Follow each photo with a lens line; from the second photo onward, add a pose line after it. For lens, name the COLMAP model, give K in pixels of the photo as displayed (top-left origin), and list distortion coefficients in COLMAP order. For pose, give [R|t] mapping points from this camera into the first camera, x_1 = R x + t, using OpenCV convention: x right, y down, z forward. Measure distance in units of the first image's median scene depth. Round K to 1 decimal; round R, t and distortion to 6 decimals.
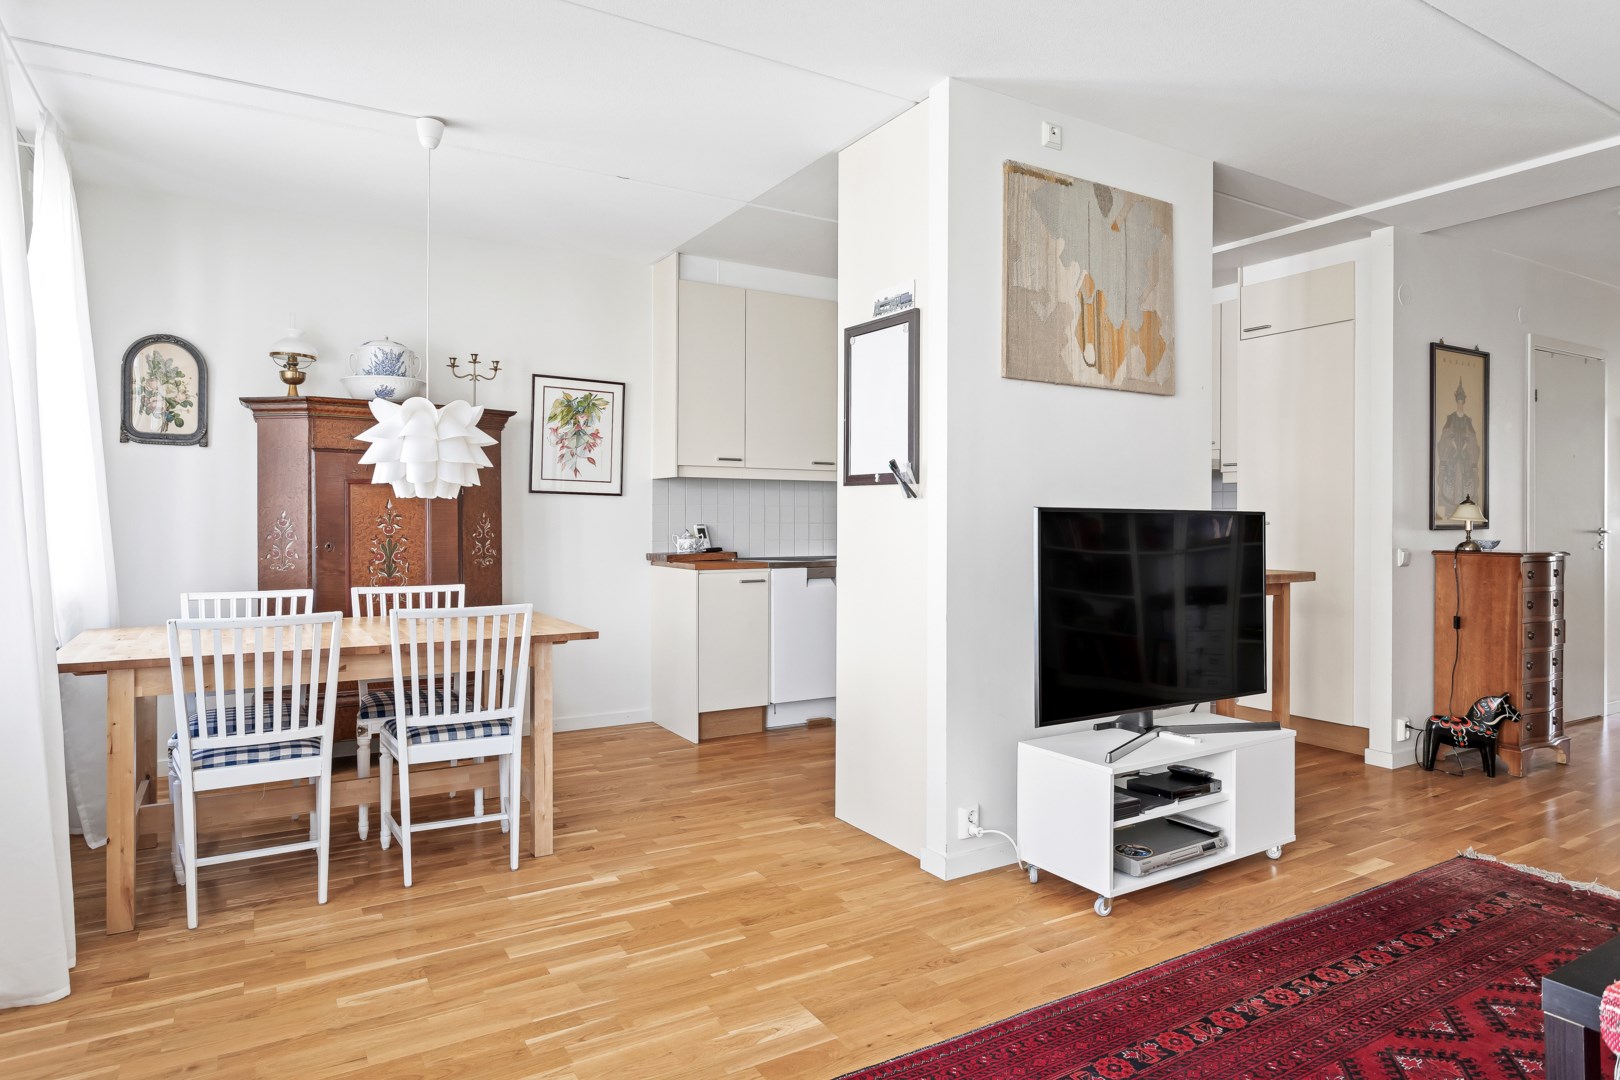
lens RADIAL K [[935.8, 0, 809.0], [0, 935.8, 522.6], [0, 0, 1]] dist [-0.000460, -0.000002]
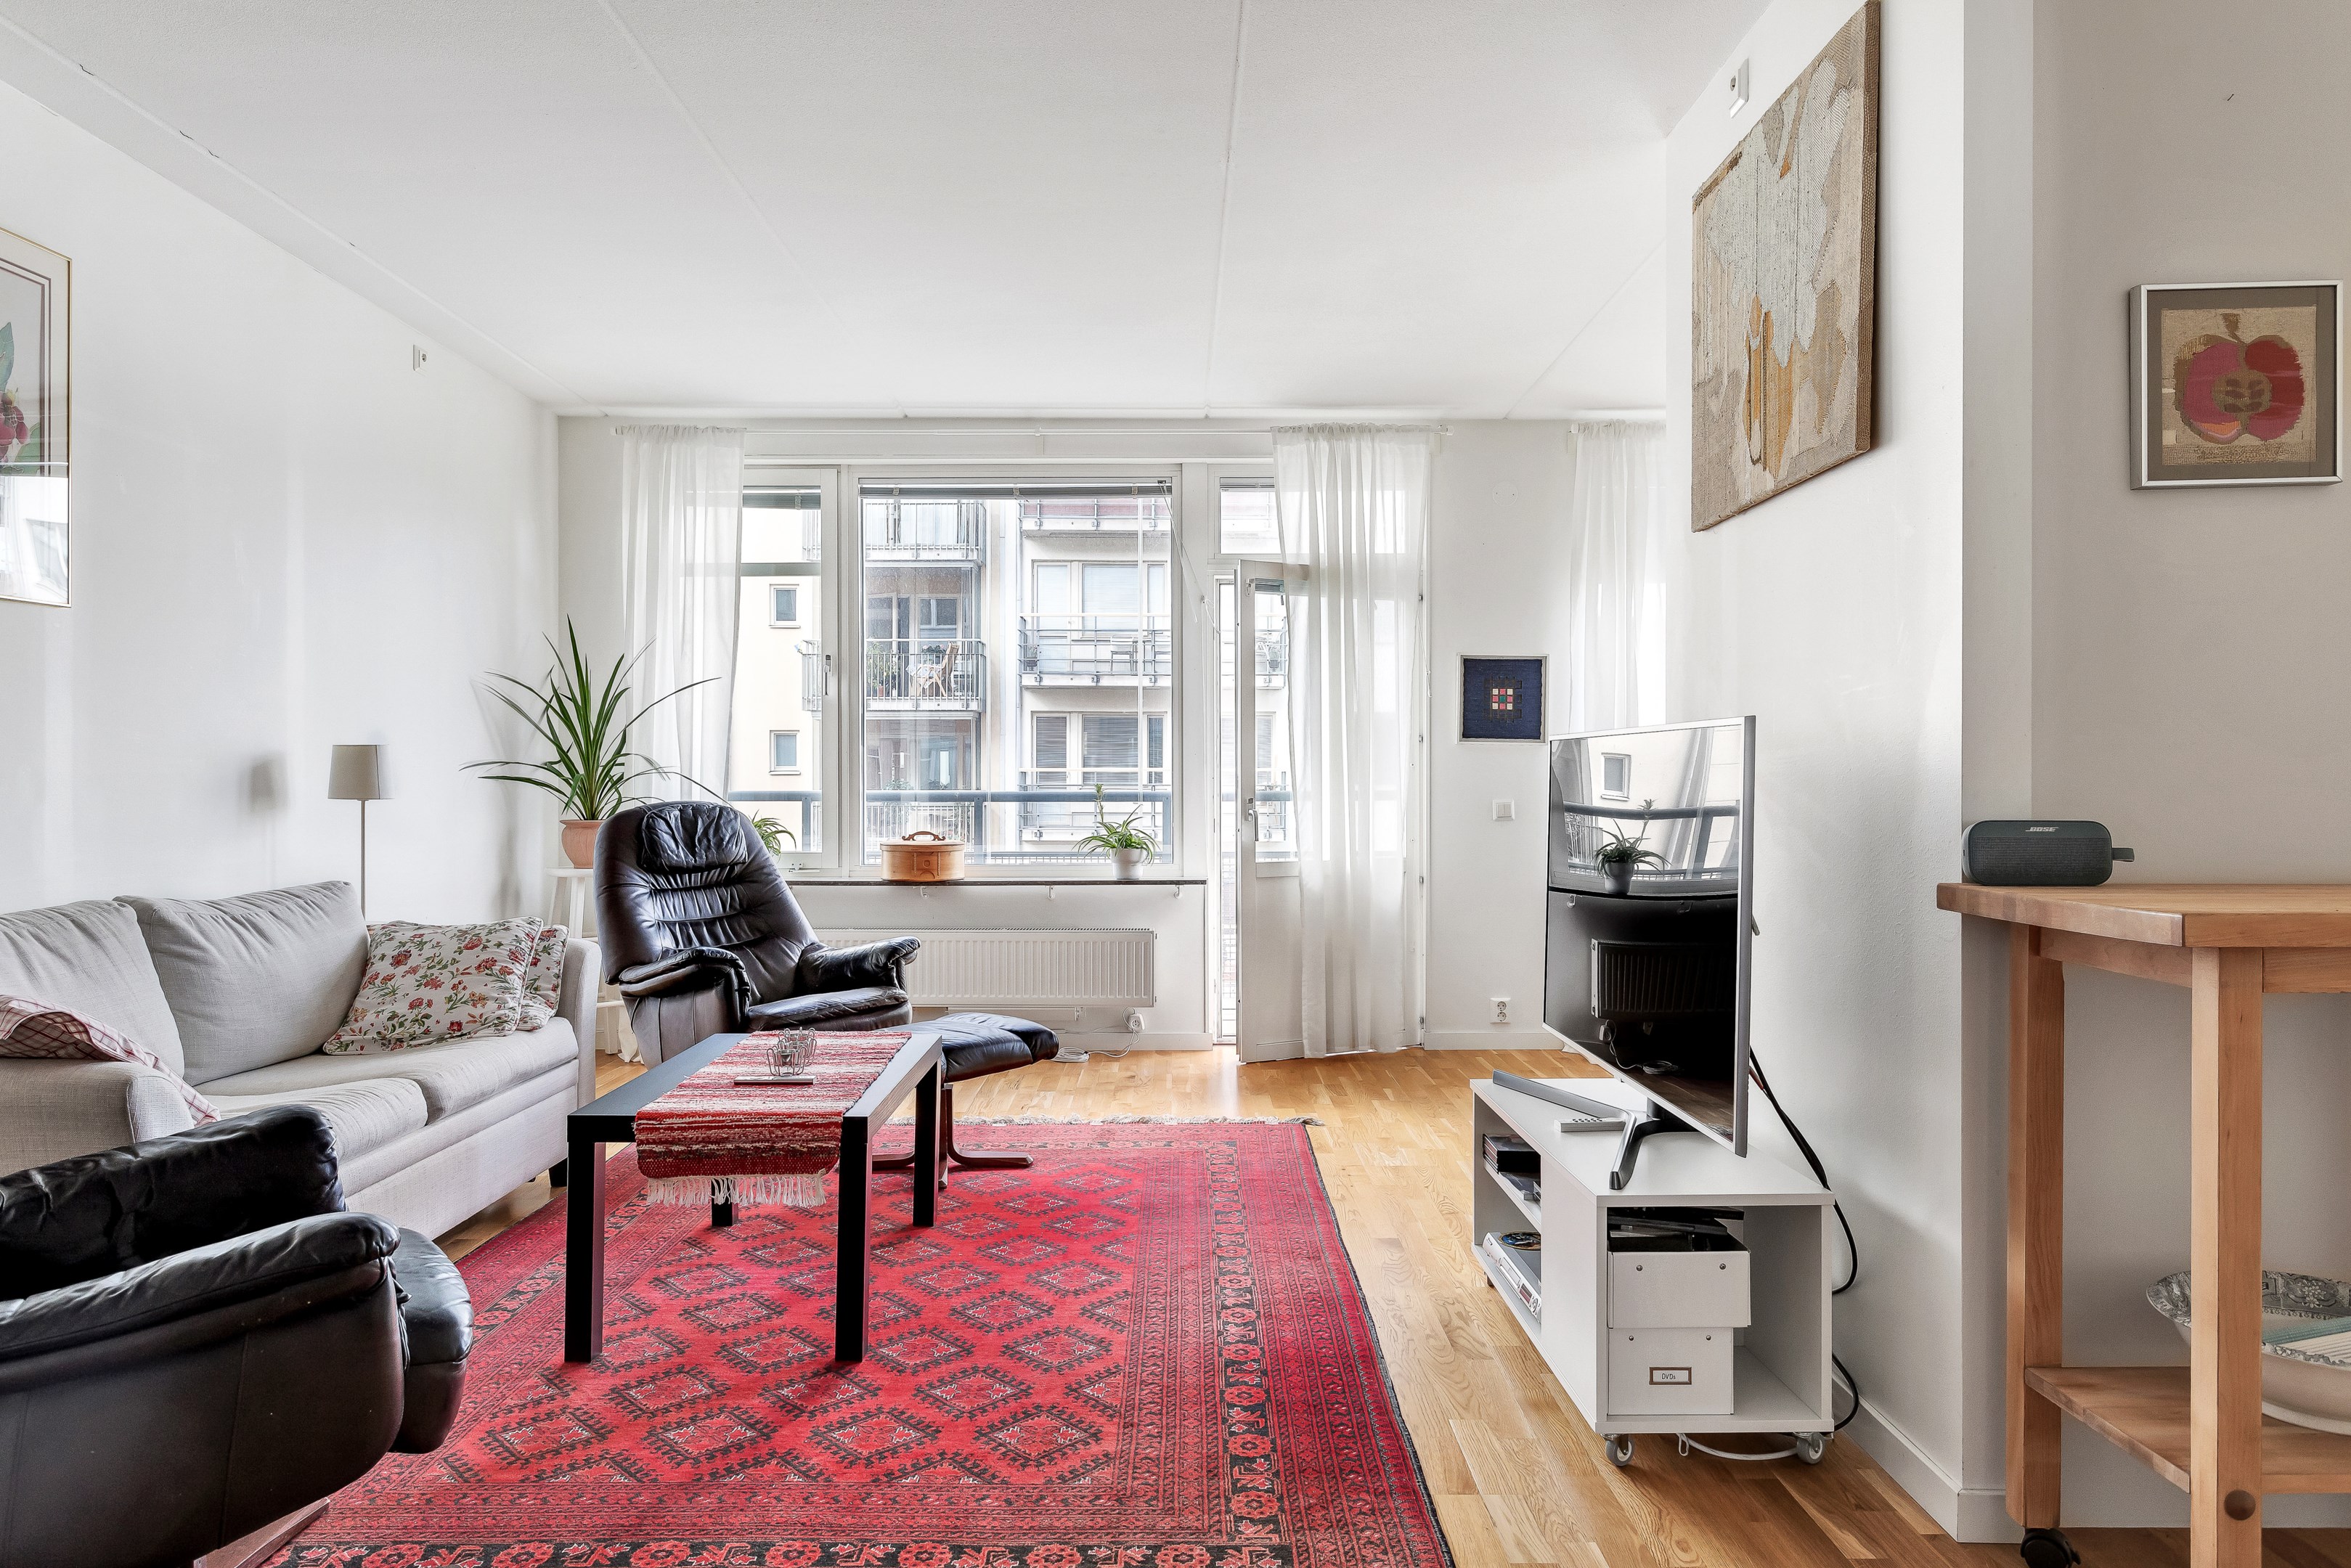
lens RADIAL K [[1521.2, 0, 1175.5], [0, 1521.2, 784.0], [0, 0, 1]] dist [-0.004527, 0.000722]
pose [[-0.514389, -0.002911, -0.857552, 1.097224], [-0.006683, 0.999977, 0.000614, 0.018074], [0.857531, 0.006047, -0.514397, 1.043171]]
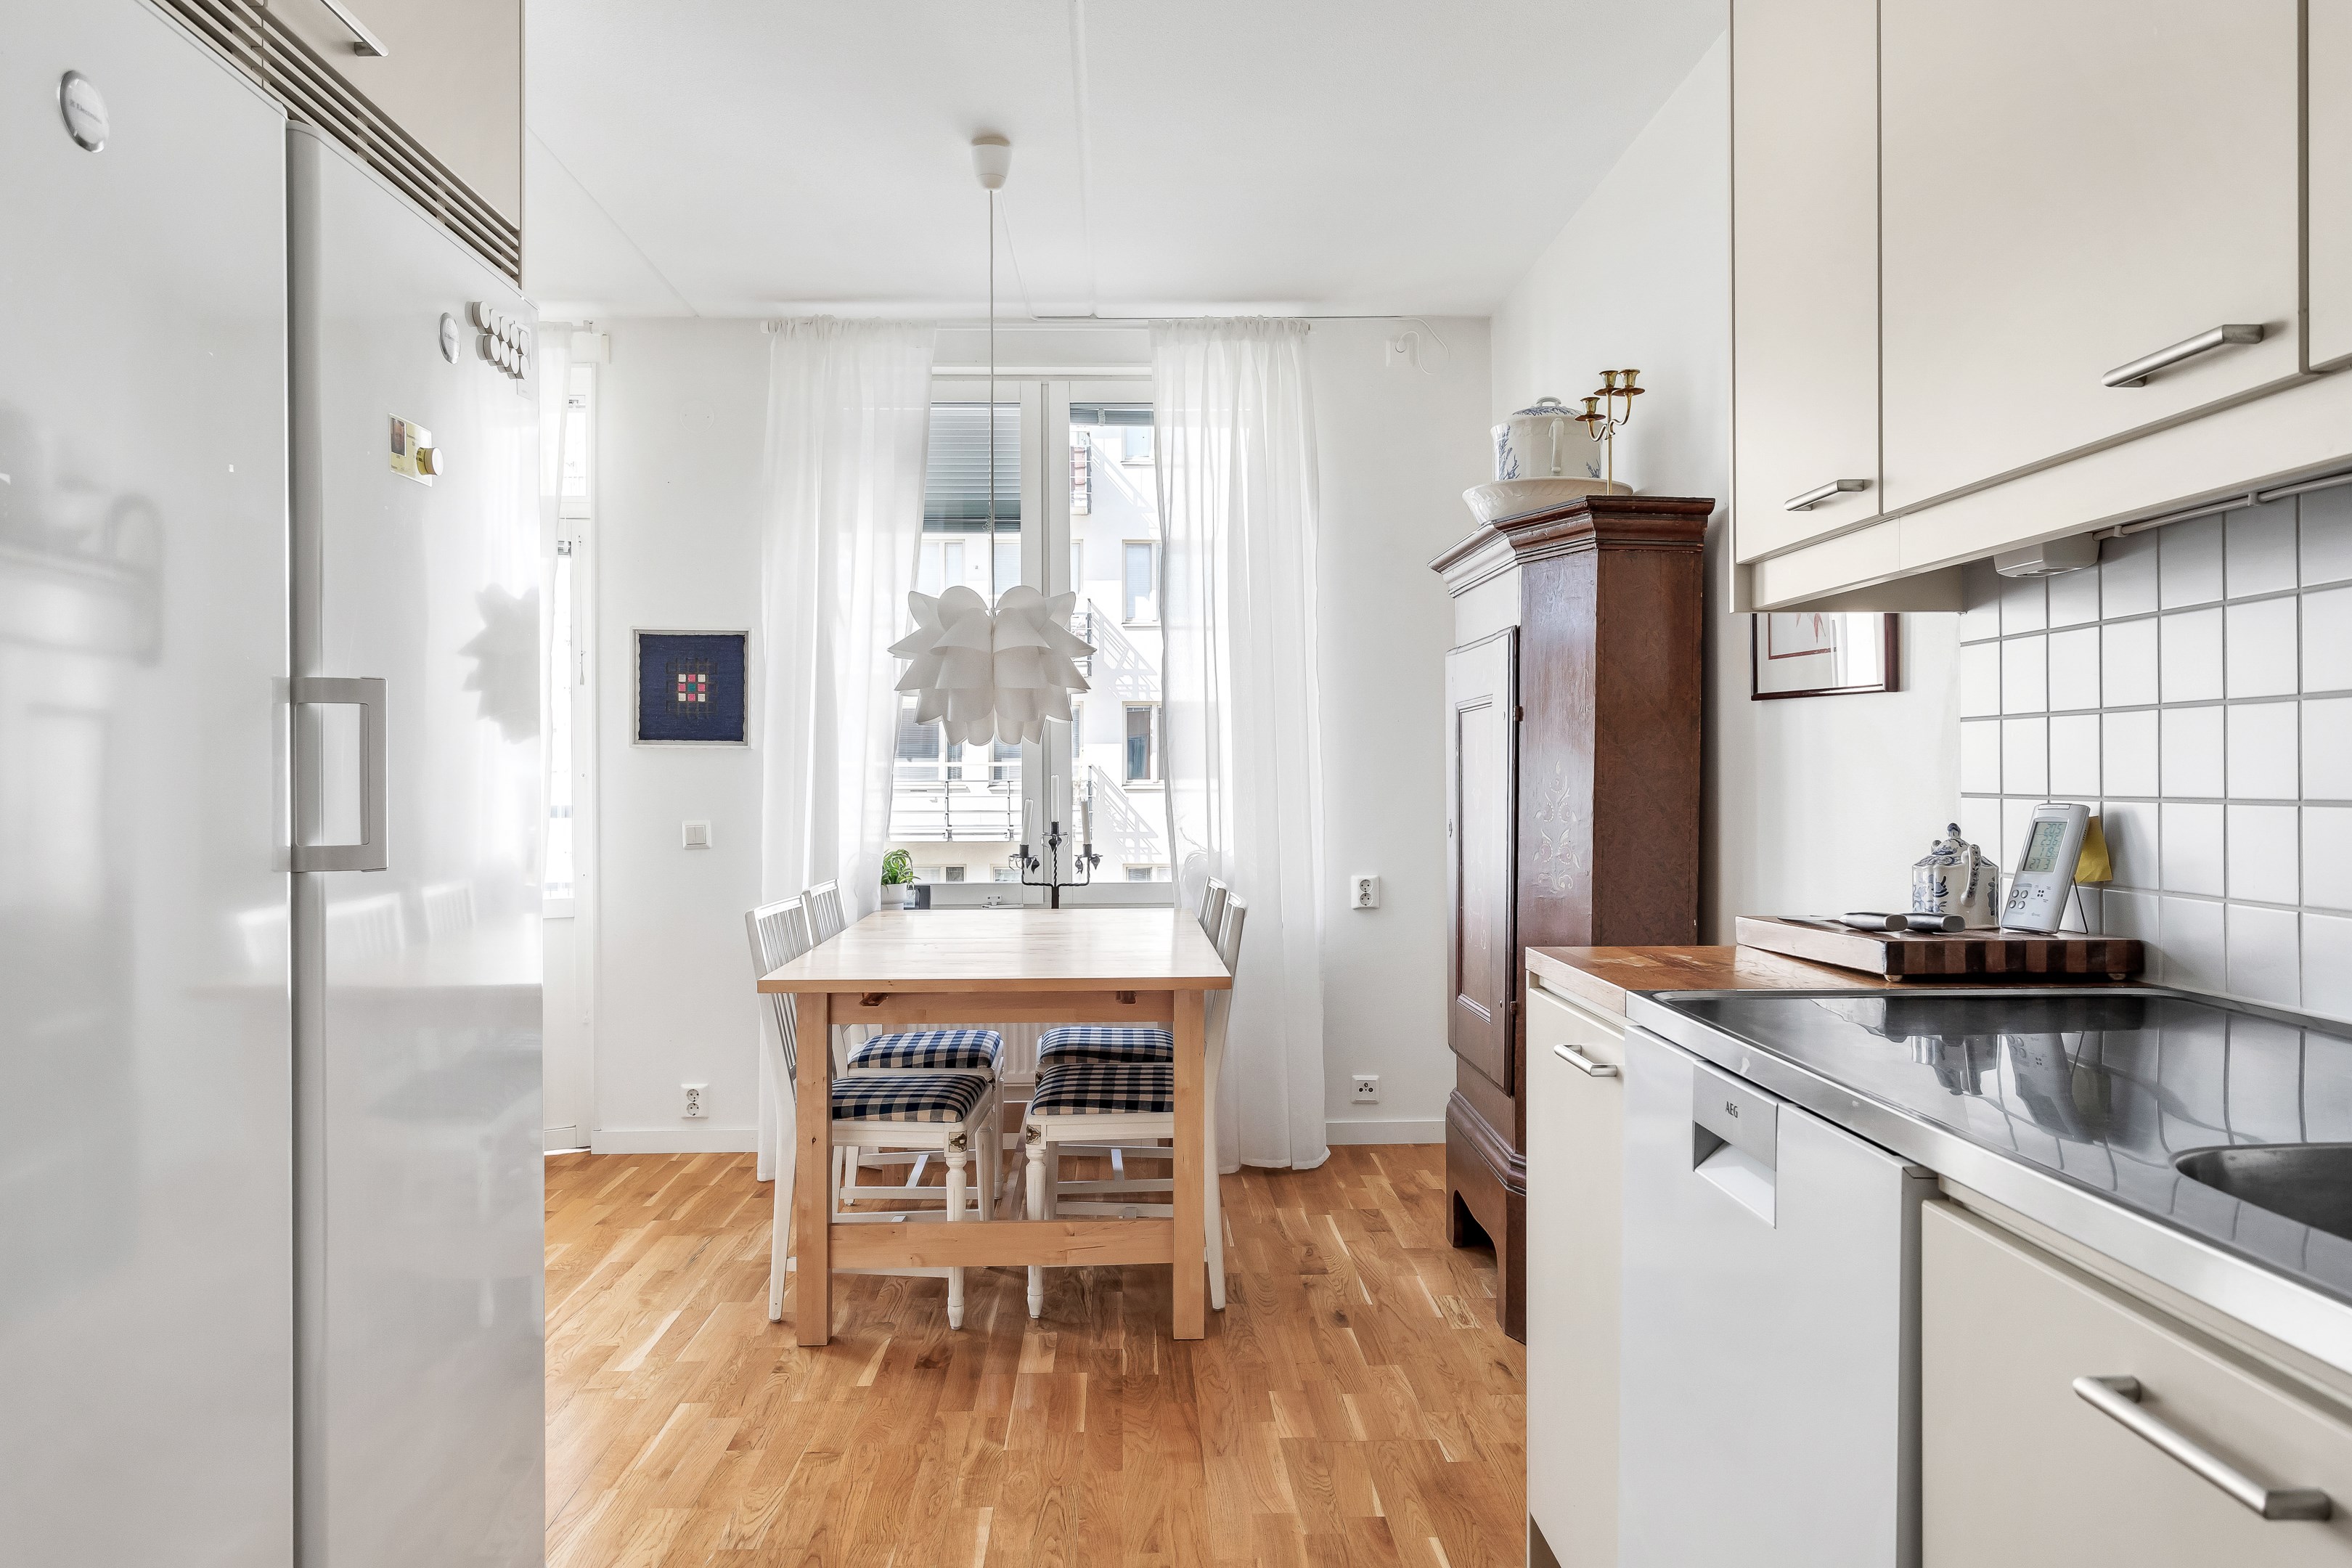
lens RADIAL K [[1558.9, 0, 1180.1], [0, 1558.9, 776.5], [0, 0, 1]] dist [0.003446, 0.000076]
pose [[-0.484265, 0.000385, -0.874921, 0.411489], [-0.002274, 0.999996, 0.001699, -0.006370], [0.874918, 0.002813, -0.484262, 1.472093]]
